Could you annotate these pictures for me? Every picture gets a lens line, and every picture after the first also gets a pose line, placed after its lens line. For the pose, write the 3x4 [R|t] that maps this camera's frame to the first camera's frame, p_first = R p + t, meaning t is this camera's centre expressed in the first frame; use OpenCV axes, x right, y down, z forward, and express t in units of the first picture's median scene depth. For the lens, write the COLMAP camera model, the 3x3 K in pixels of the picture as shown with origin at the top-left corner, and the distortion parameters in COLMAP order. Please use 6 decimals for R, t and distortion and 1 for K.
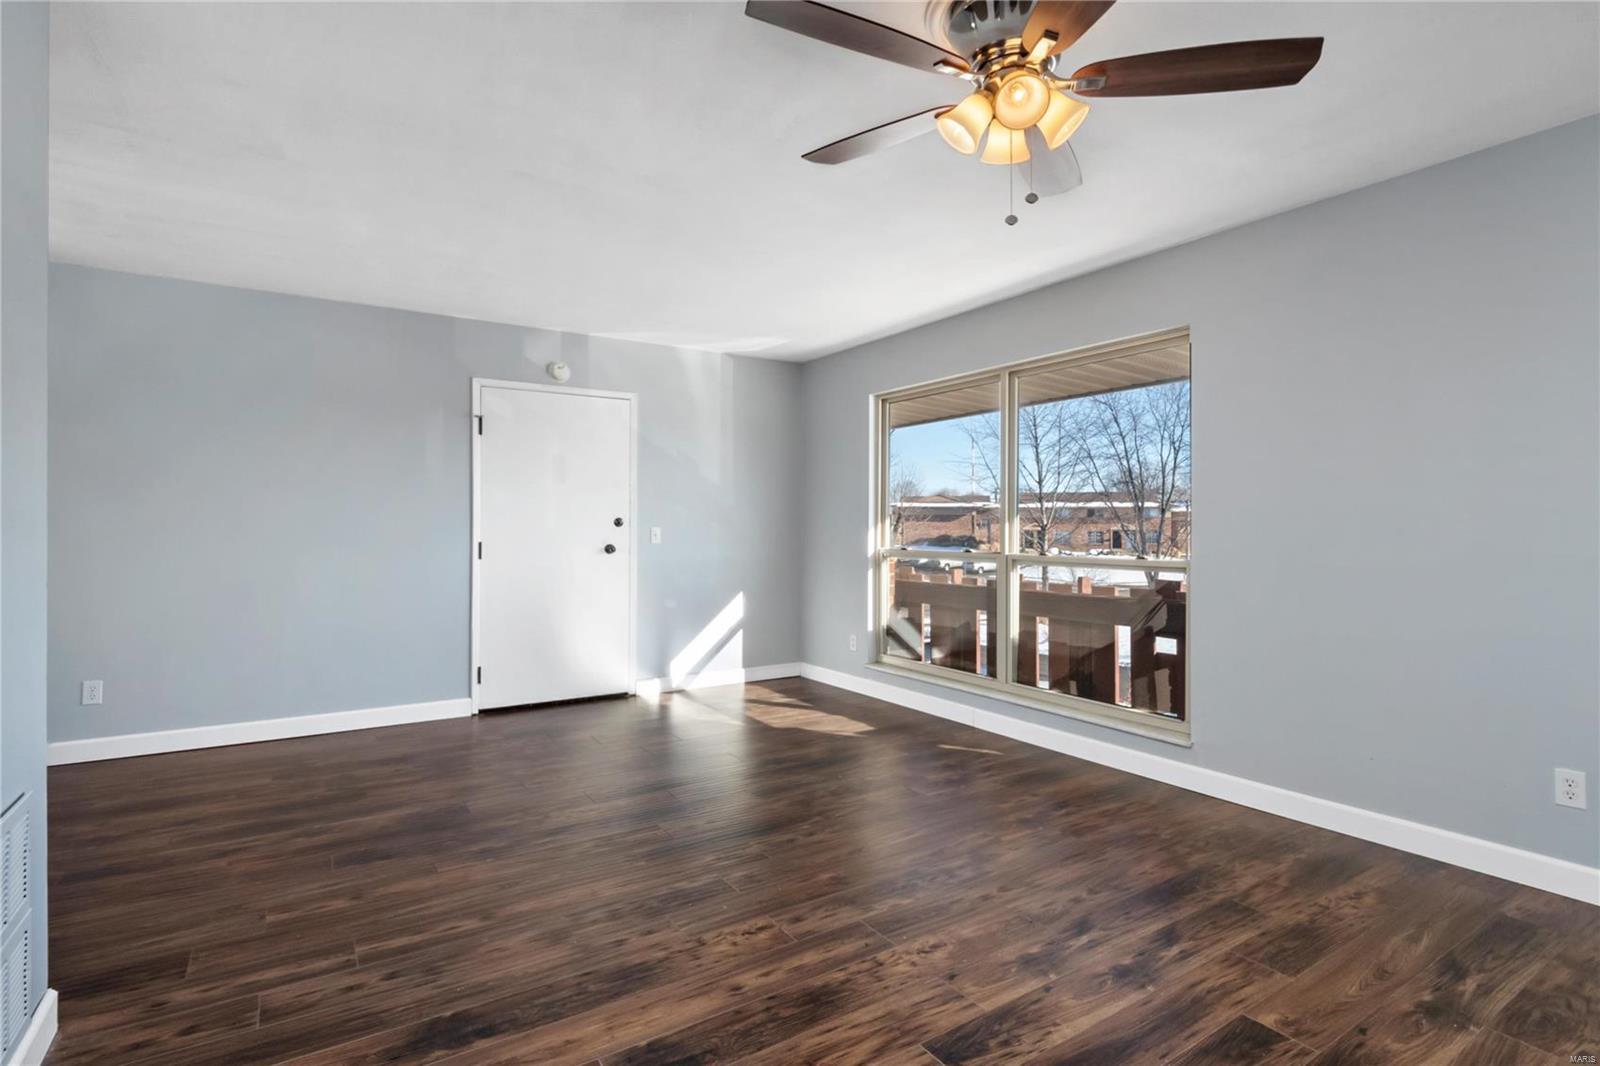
lens RADIAL K [[761.3, 0, 798.5], [0, 761.3, 539.3], [0, 0, 1]] dist [-0.014743, -0.001436]
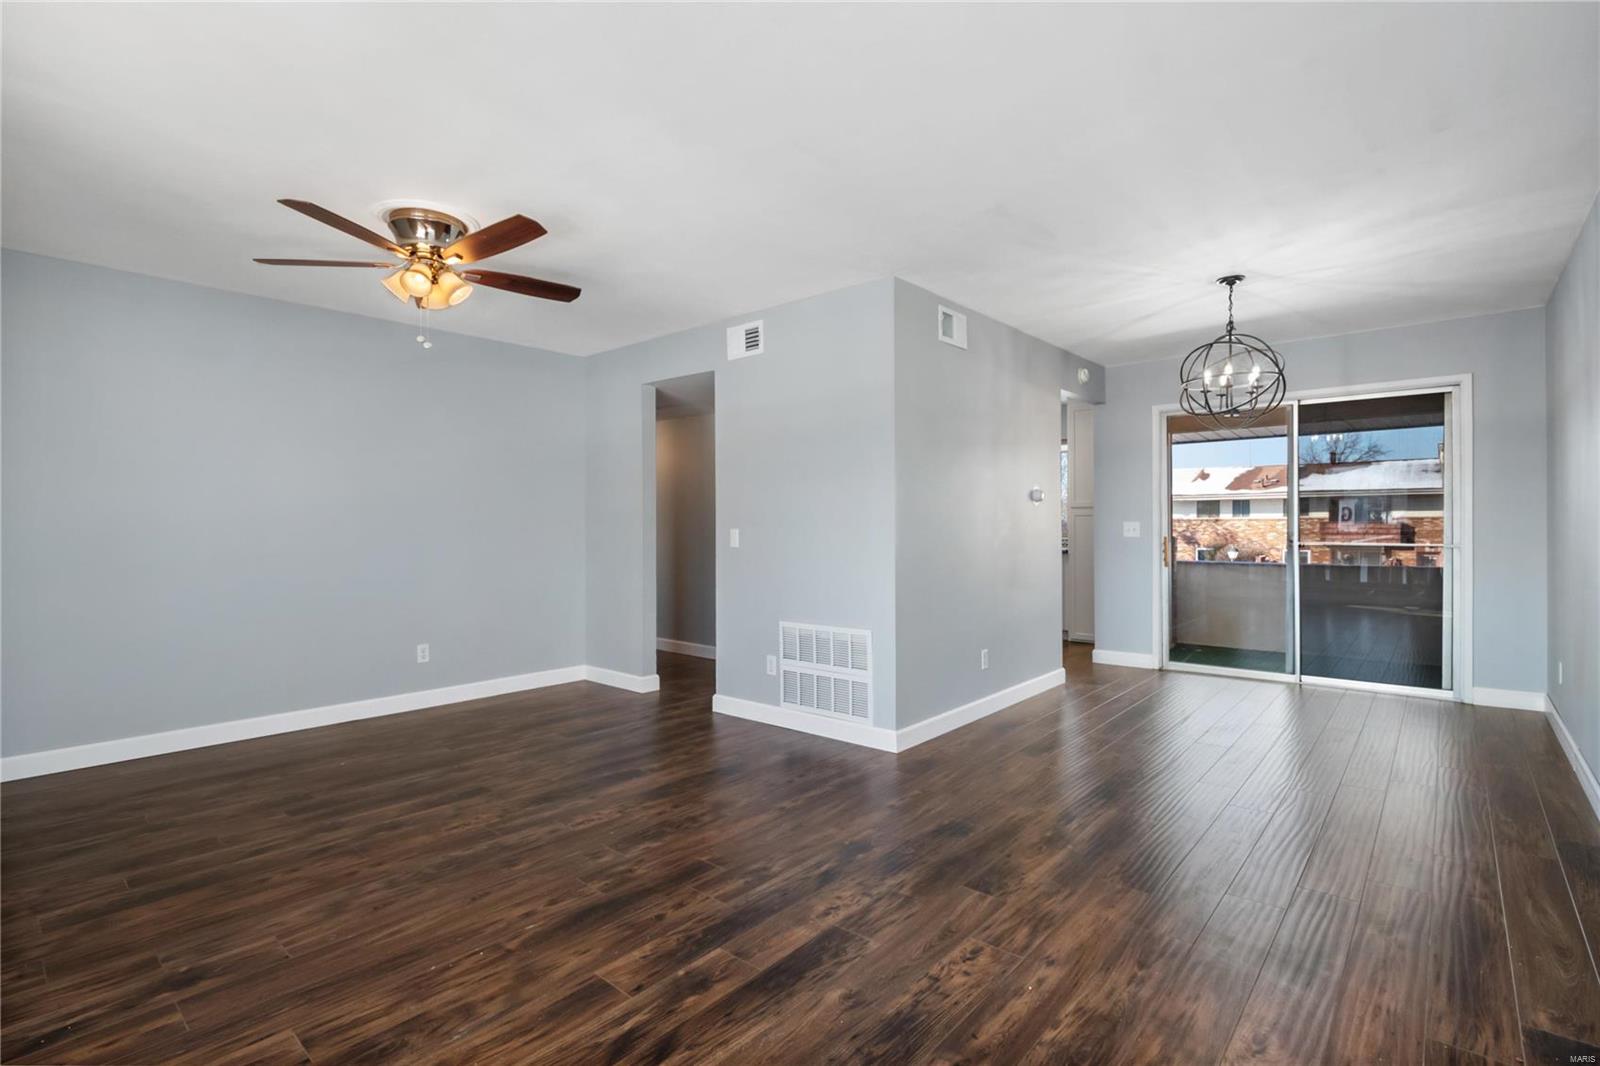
lens RADIAL K [[761.3, 0, 798.4], [0, 761.3, 521.4], [0, 0, 1]] dist [-0.014743, -0.001436]
pose [[-0.963568, 0.003528, -0.267442, -0.061915], [-0.000096, 0.999908, 0.013534, -0.061115], [0.267465, 0.013067, -0.963479, 2.365253]]
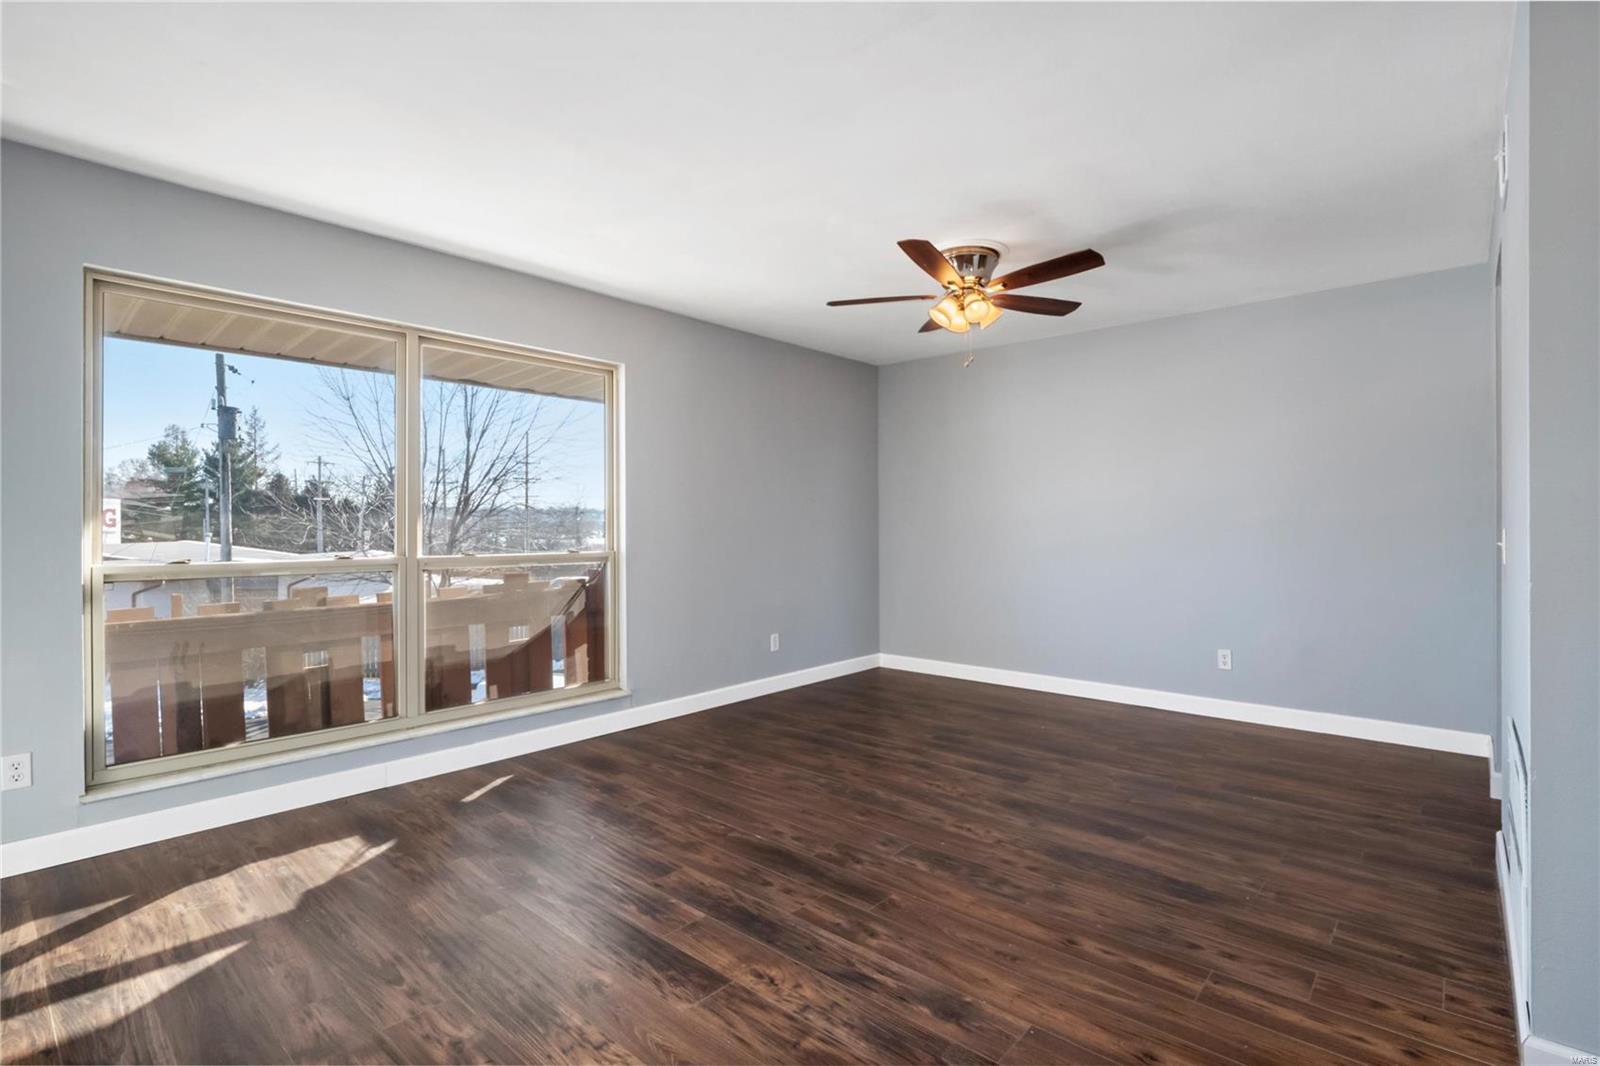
lens RADIAL K [[761.3, 0, 805.5], [0, 761.3, 518.9], [0, 0, 1]] dist [-0.014743, -0.001436]
pose [[-0.257562, 0.005375, 0.966247, -1.236703], [0.018149, 0.999835, -0.000724, -0.035678], [-0.966091, 0.017350, -0.257618, 1.546142]]
